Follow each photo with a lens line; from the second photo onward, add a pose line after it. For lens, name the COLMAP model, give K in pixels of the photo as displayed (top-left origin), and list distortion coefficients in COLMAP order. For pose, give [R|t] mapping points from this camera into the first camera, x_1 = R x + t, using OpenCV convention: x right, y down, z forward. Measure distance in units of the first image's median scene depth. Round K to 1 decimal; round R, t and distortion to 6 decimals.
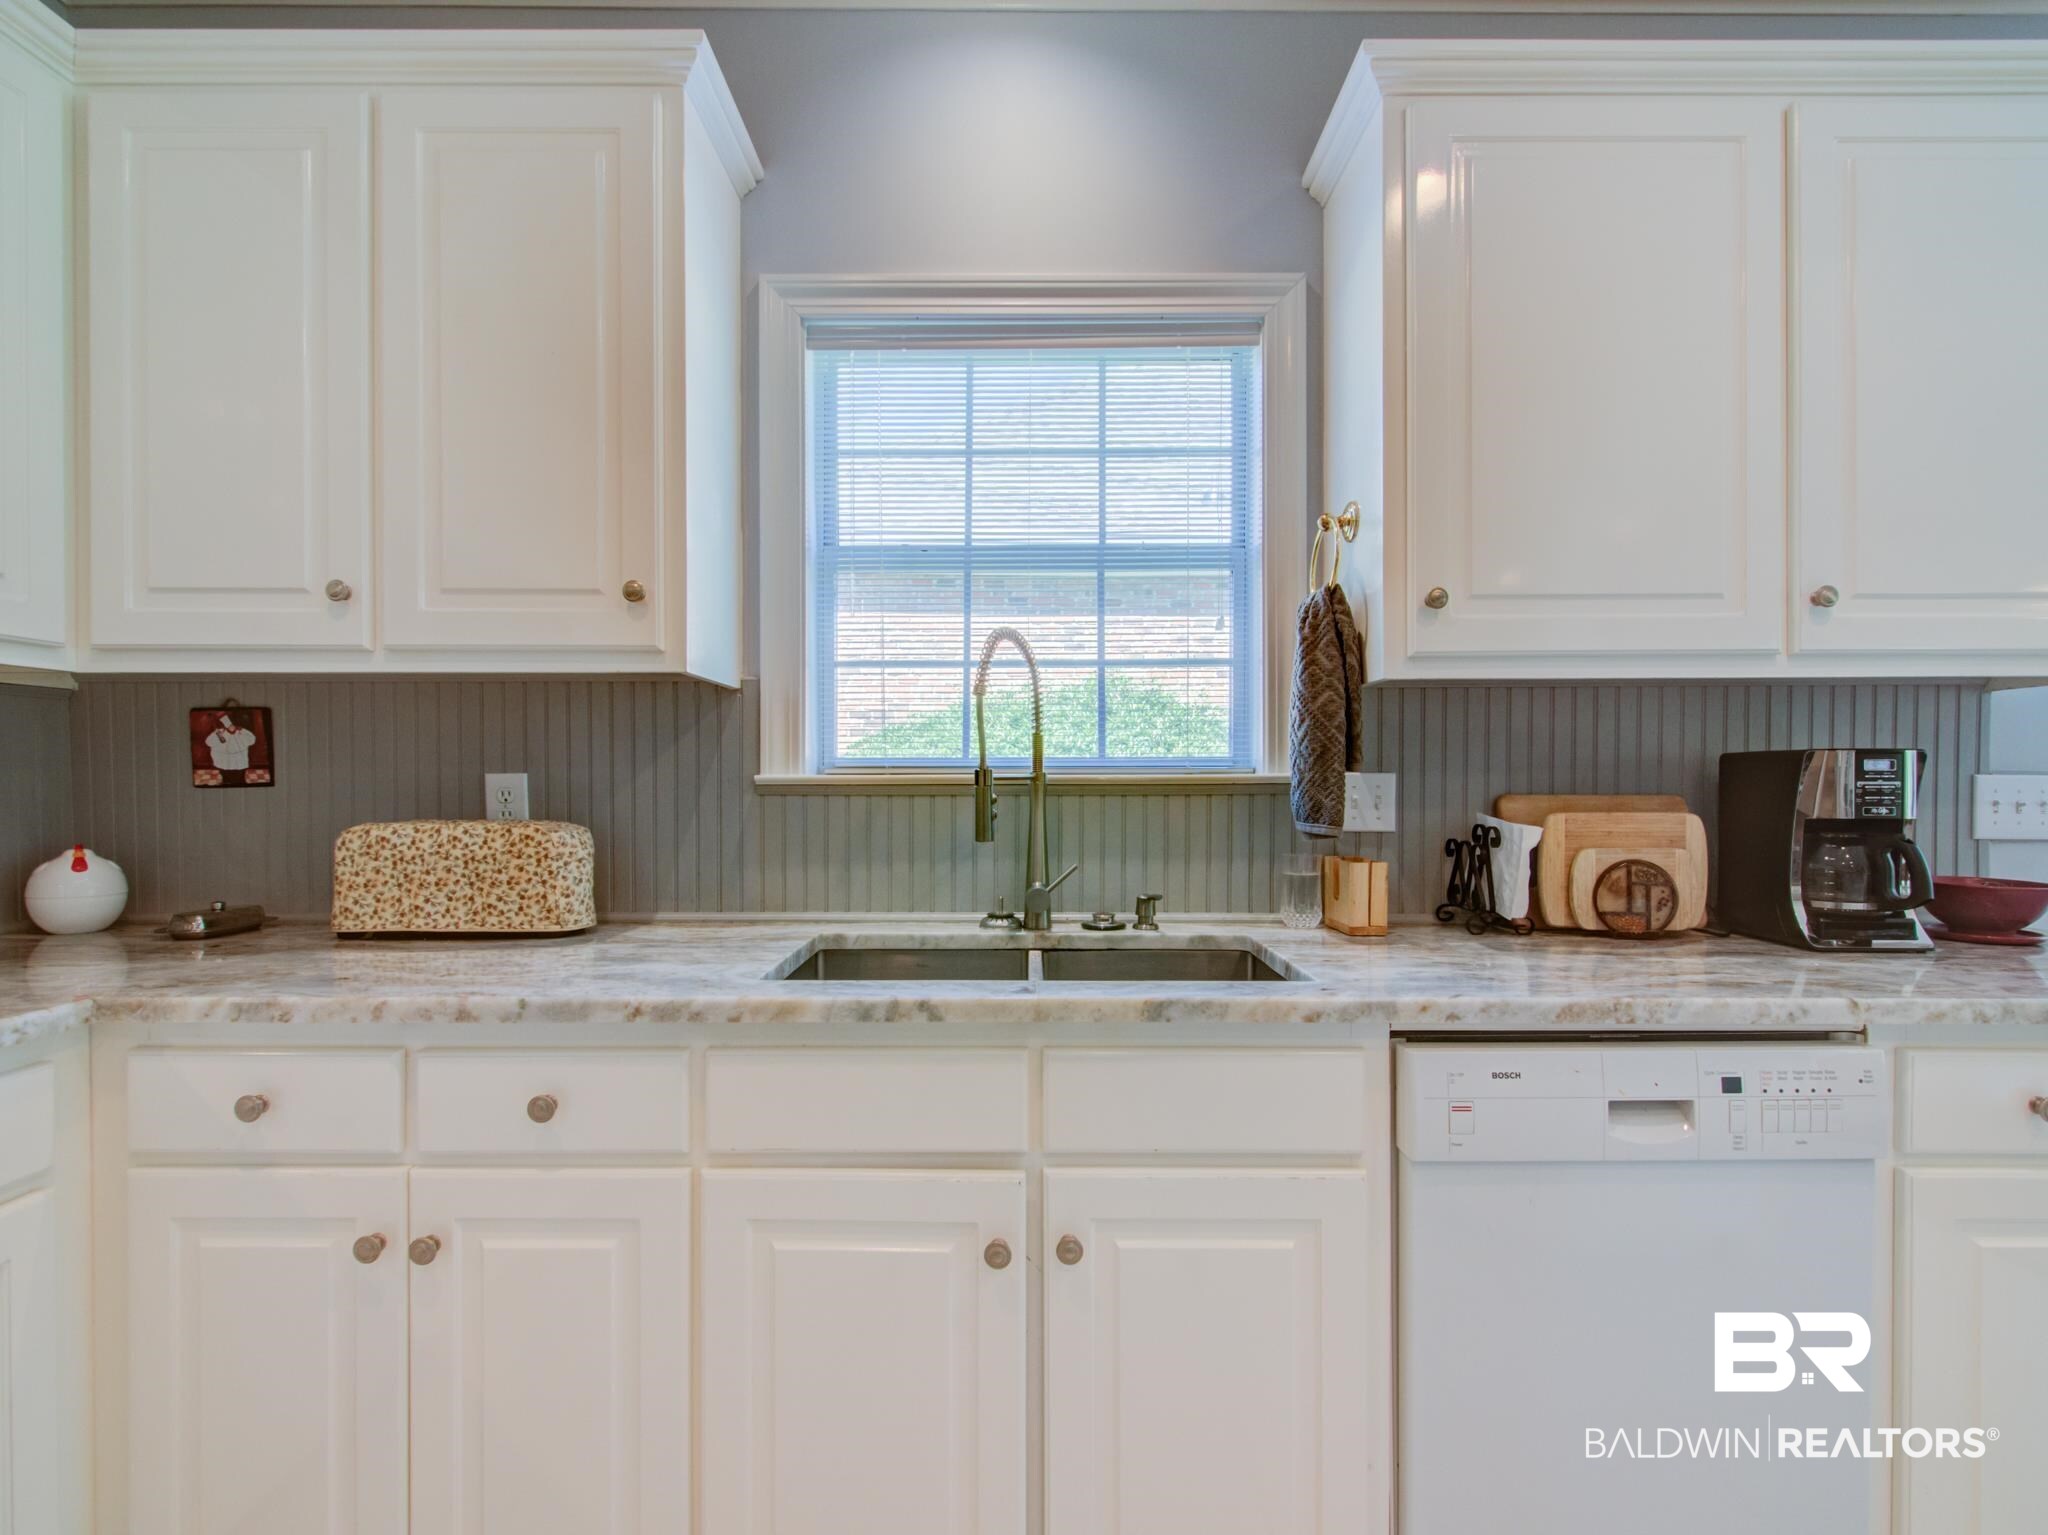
lens RADIAL K [[1006.3, 0, 1033.0], [0, 1006.3, 795.5], [0, 0, 1]] dist [0.000833, -0.000152]
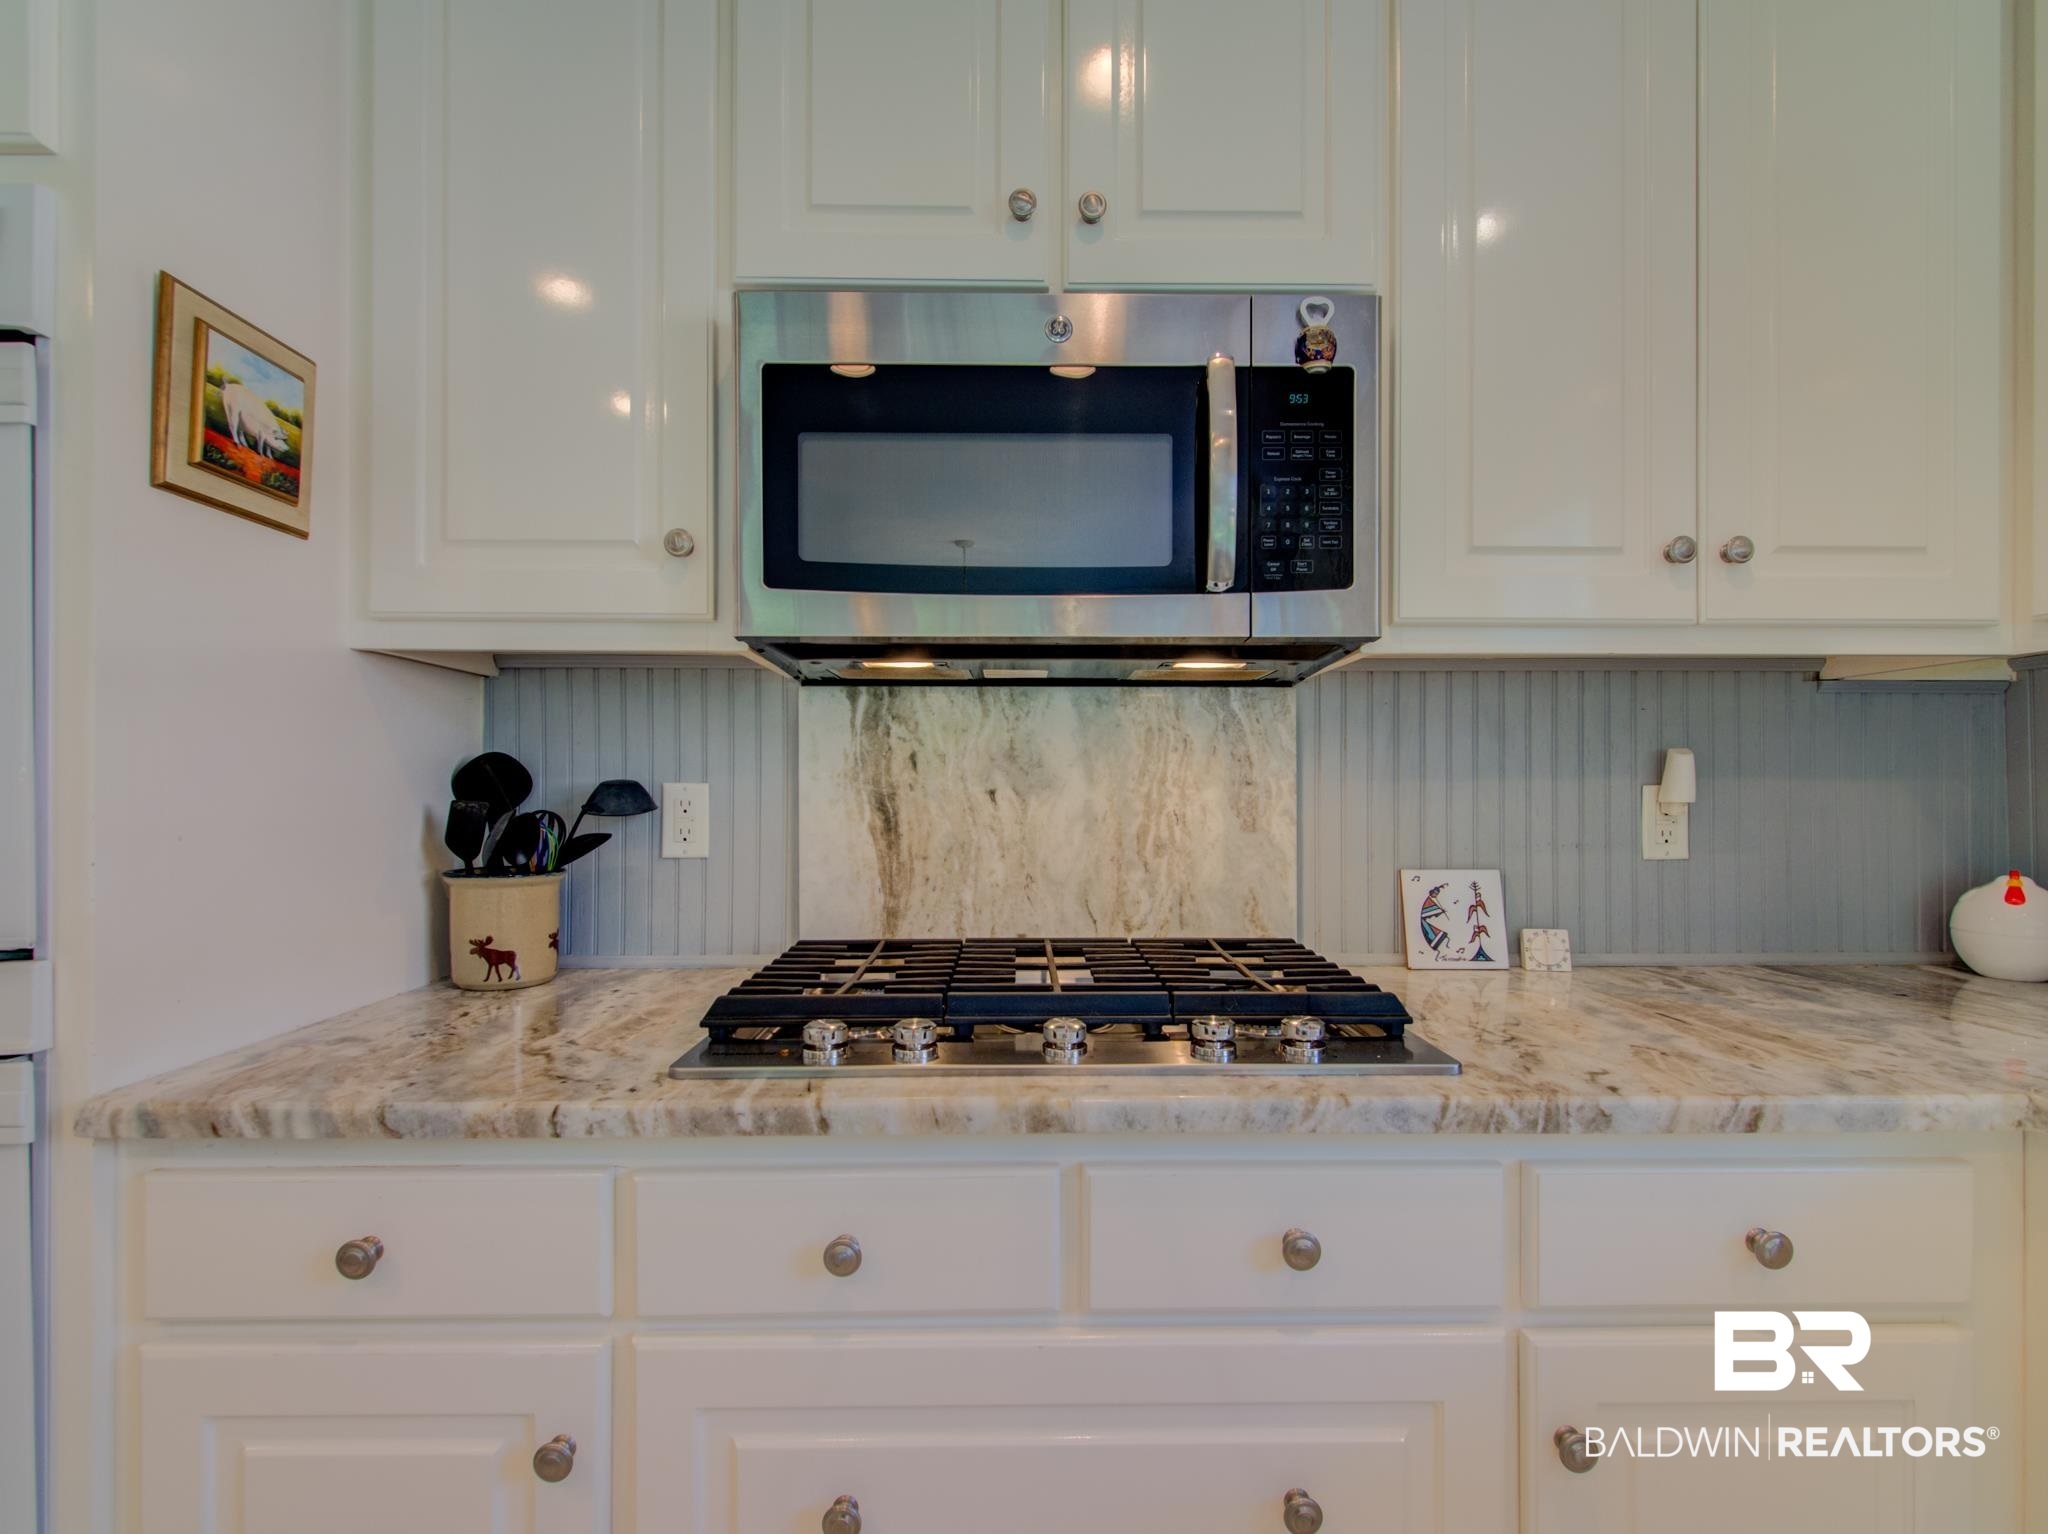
lens RADIAL K [[955.8, 0, 1041.8], [0, 955.8, 790.3], [0, 0, 1]] dist [0.003253, -0.001347]
pose [[0.015128, 0.002628, -0.999882, -0.192599], [-0.009202, 0.999955, 0.002489, -0.010695], [0.999843, 0.009163, 0.015151, 0.208968]]
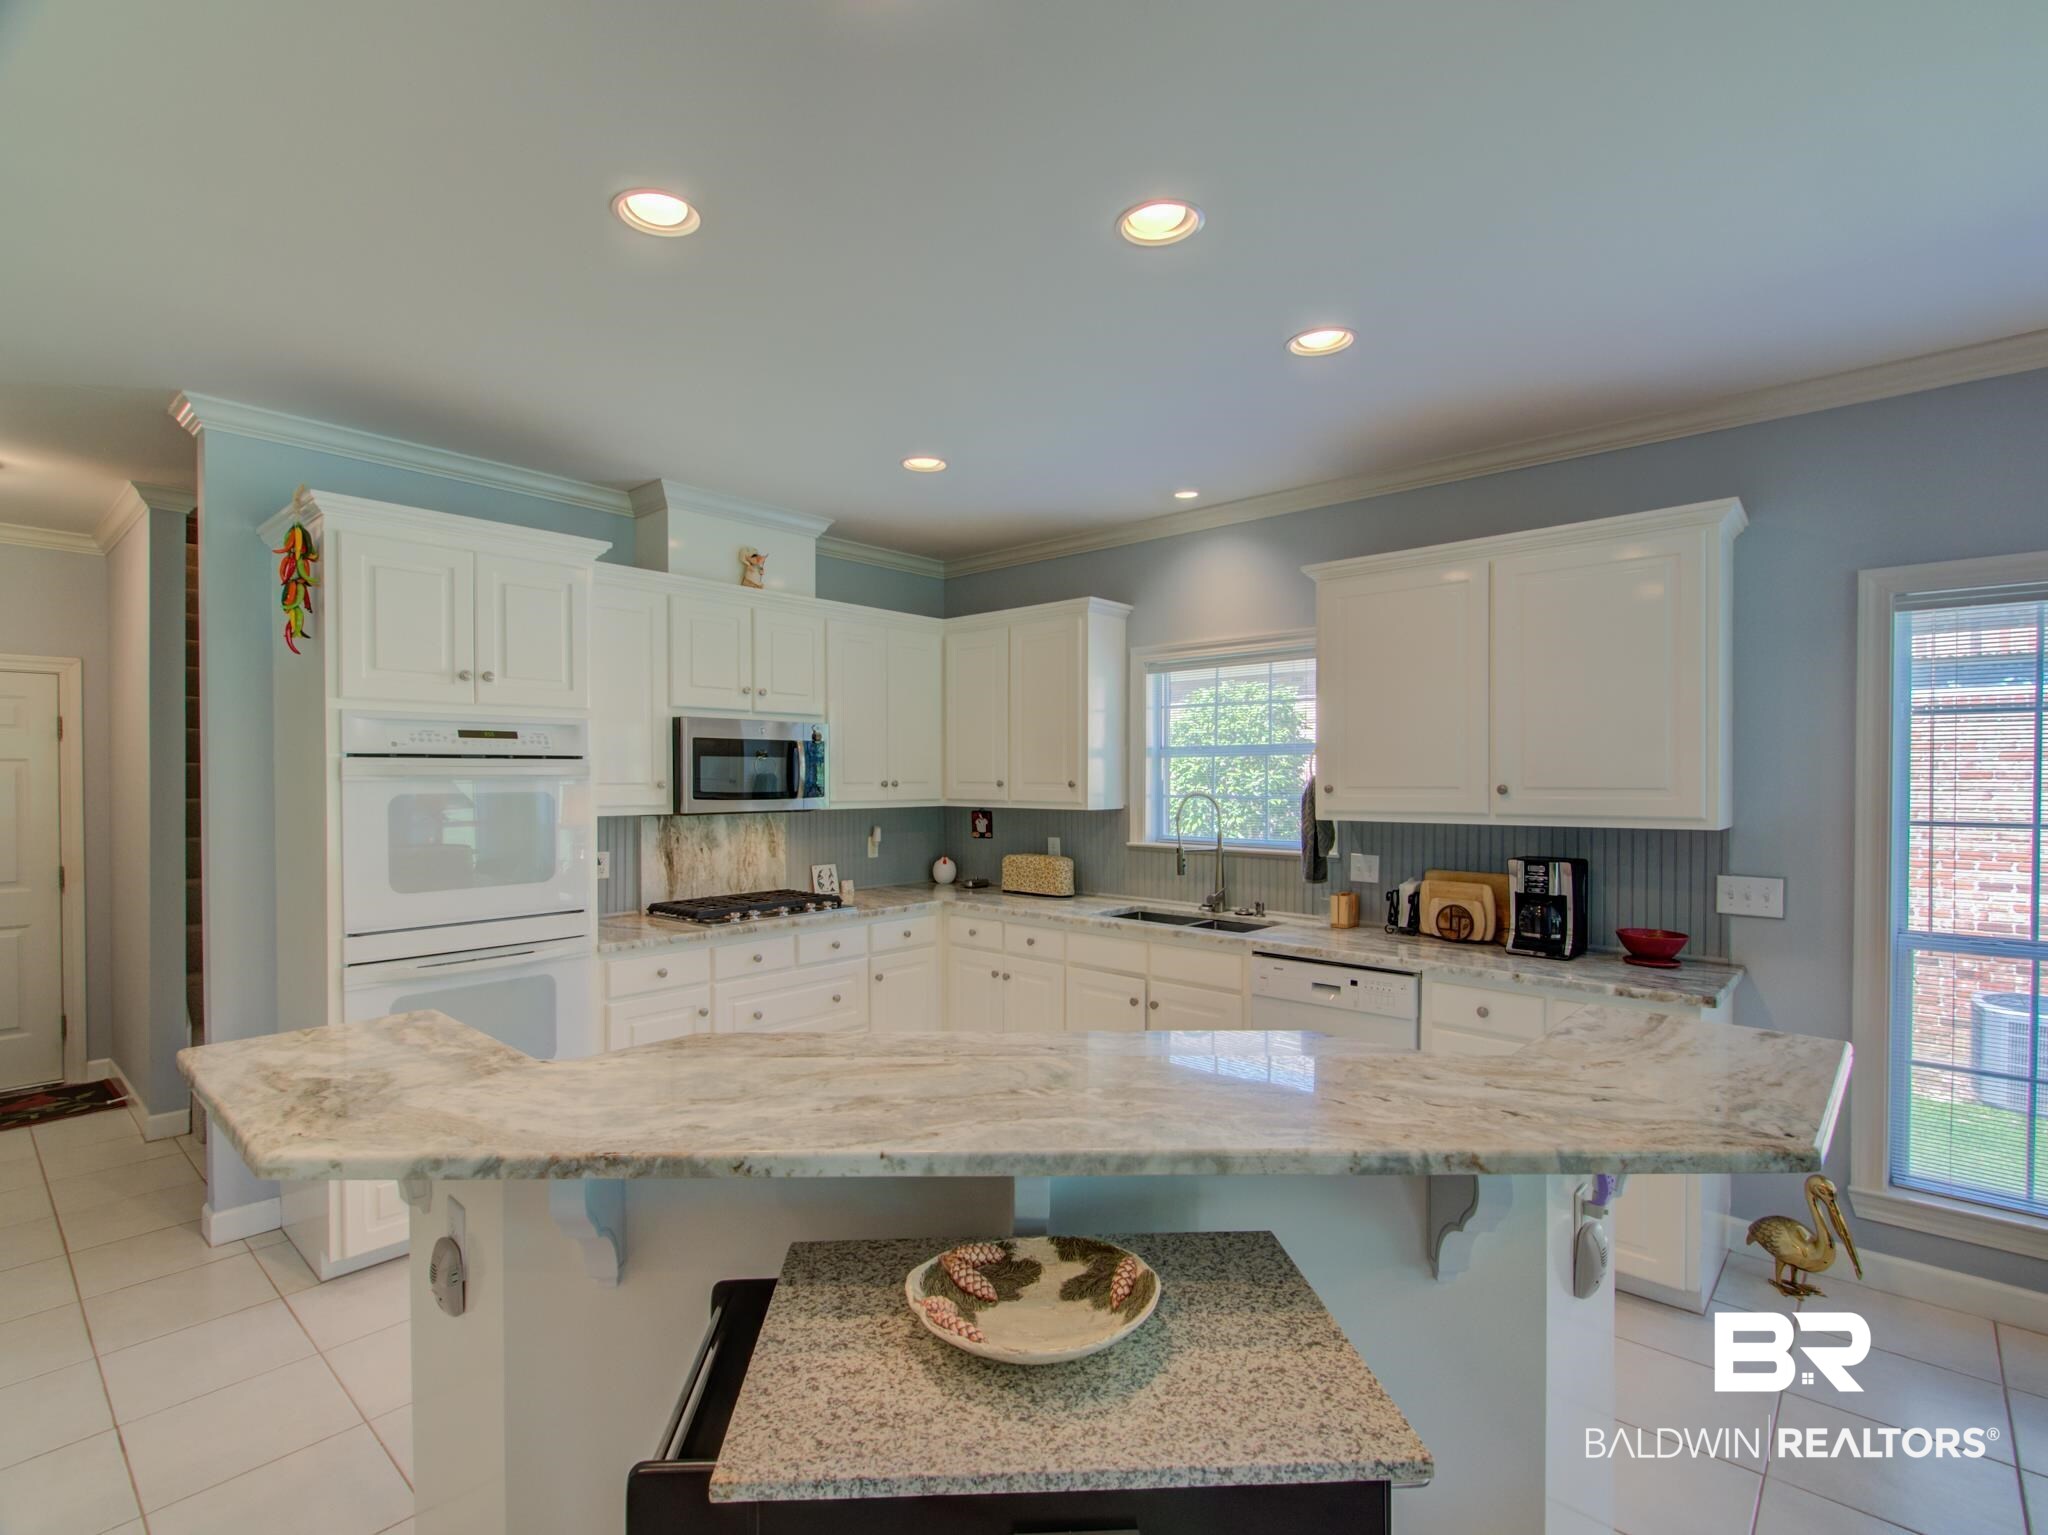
lens RADIAL K [[976.2, 0, 953.9], [0, 976.2, 798.7], [0, 0, 1]] dist [0.001630, 0.000069]
pose [[0.713988, 0.016274, -0.699968, 1.291648], [-0.005263, 0.999826, 0.017877, -0.195307], [0.700138, -0.009080, 0.713950, -1.241056]]
